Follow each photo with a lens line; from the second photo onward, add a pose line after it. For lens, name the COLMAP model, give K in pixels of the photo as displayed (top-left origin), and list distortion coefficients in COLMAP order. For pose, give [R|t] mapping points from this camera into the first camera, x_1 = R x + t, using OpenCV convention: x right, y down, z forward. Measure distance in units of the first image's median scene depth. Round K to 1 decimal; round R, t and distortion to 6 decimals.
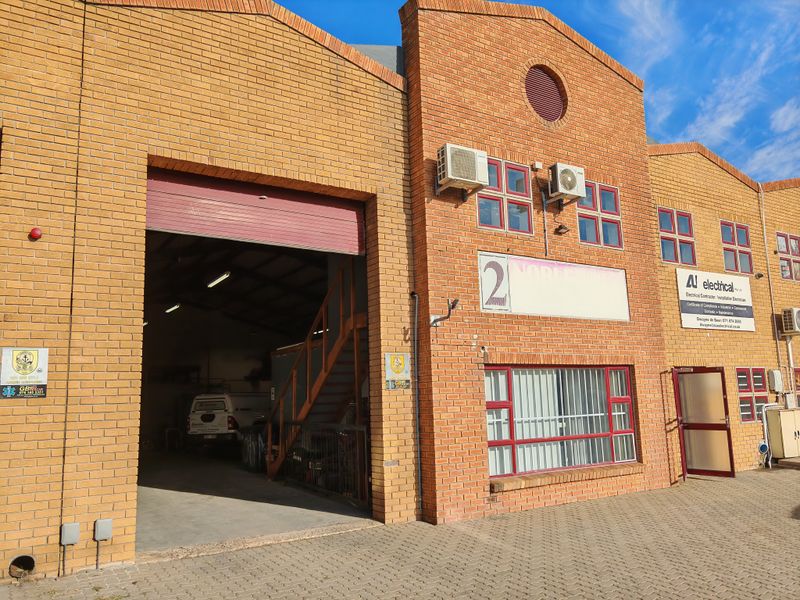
lens RADIAL K [[634.2, 0, 400.0], [0, 634.2, 300.0], [0, 0, 1]] dist [0.046034, -0.046965]
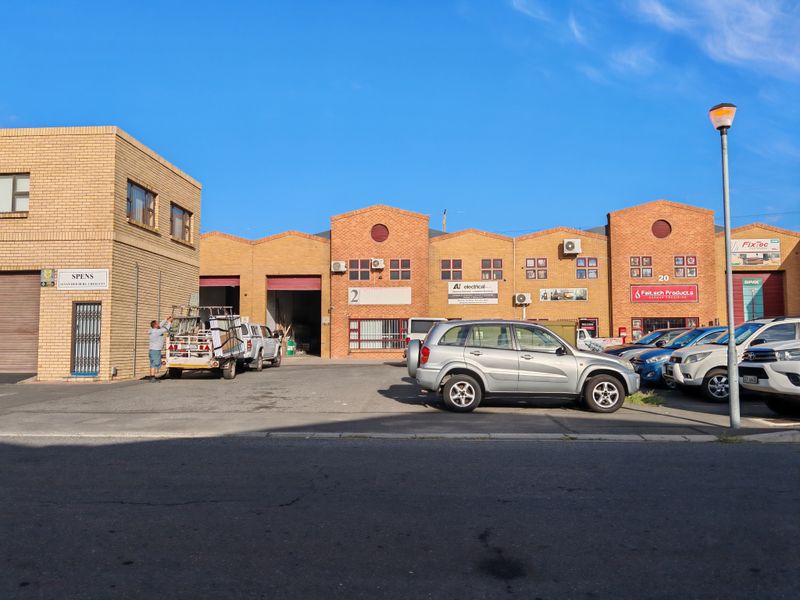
lens RADIAL K [[634.2, 0, 400.0], [0, 634.2, 300.0], [0, 0, 1]] dist [0.046034, -0.046965]
pose [[0.810547, 0.000492, -0.585674, 2.255385], [0.070425, 0.992662, 0.098298, -0.310813], [0.581425, -0.120921, 0.804564, -1.580720]]
